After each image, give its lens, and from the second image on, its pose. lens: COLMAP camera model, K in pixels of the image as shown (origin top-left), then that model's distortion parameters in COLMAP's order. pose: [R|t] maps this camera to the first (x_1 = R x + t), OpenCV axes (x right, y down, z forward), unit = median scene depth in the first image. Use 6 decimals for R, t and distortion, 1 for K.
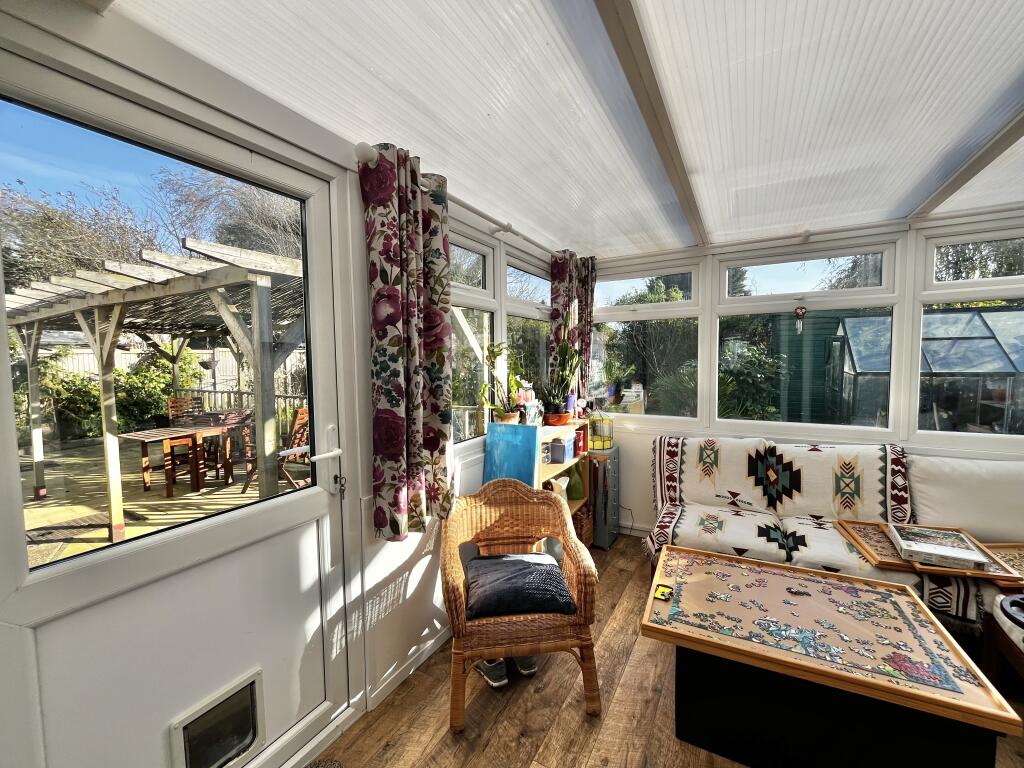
lens RADIAL K [[418.1, 0, 510.7], [0, 418.1, 384.8], [0, 0, 1]] dist [-0.002212, 0.000541]
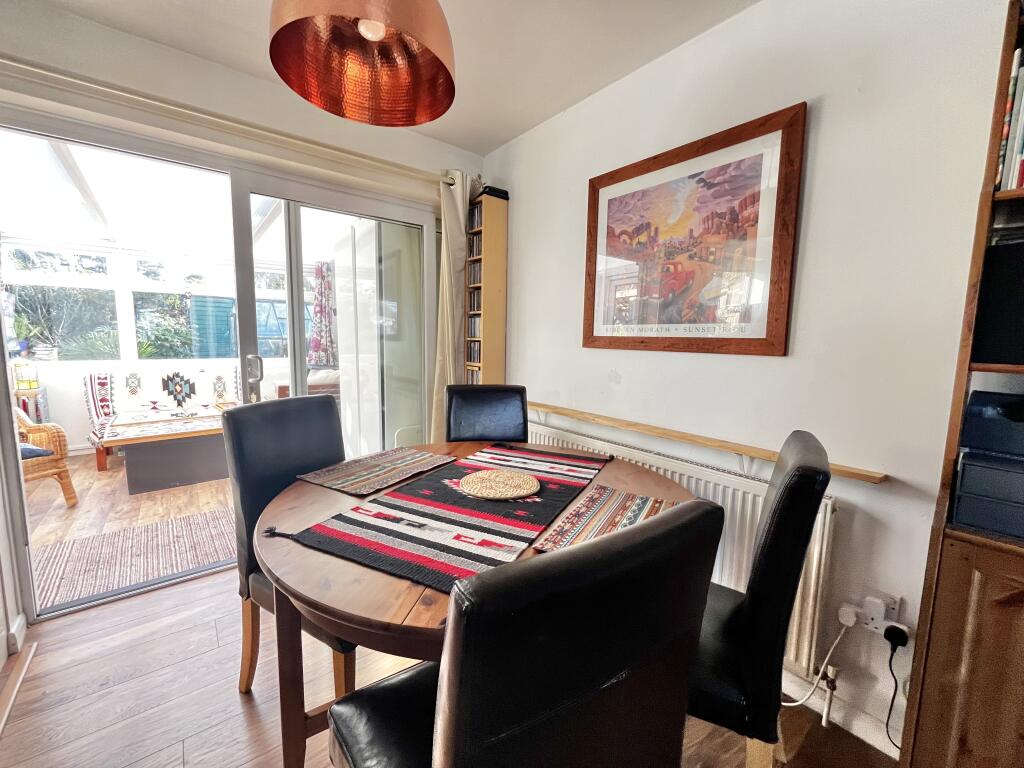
lens RADIAL K [[418.1, 0, 511.5], [0, 418.1, 384.8], [0, 0, 1]] dist [-0.002212, 0.000541]
pose [[0.370623, -0.087117, 0.924689, -0.577144], [0.038758, 0.996175, 0.078317, 0.147400], [-0.927974, 0.006813, 0.372582, -1.156018]]
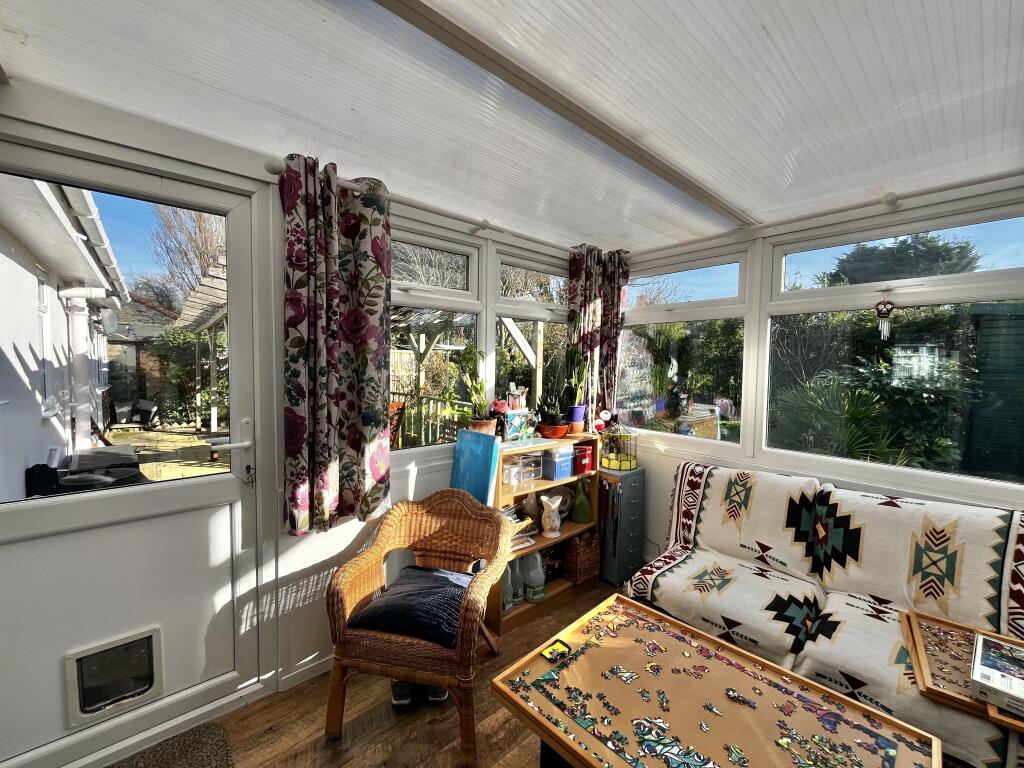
lens RADIAL K [[418.1, 0, 512.0], [0, 418.1, 384.5], [0, 0, 1]] dist [-0.002212, 0.000541]
pose [[0.941606, 0.042920, -0.333971, 0.428780], [-0.046309, 0.998925, -0.002189, -0.016873], [0.333518, 0.017526, 0.942581, 0.148339]]
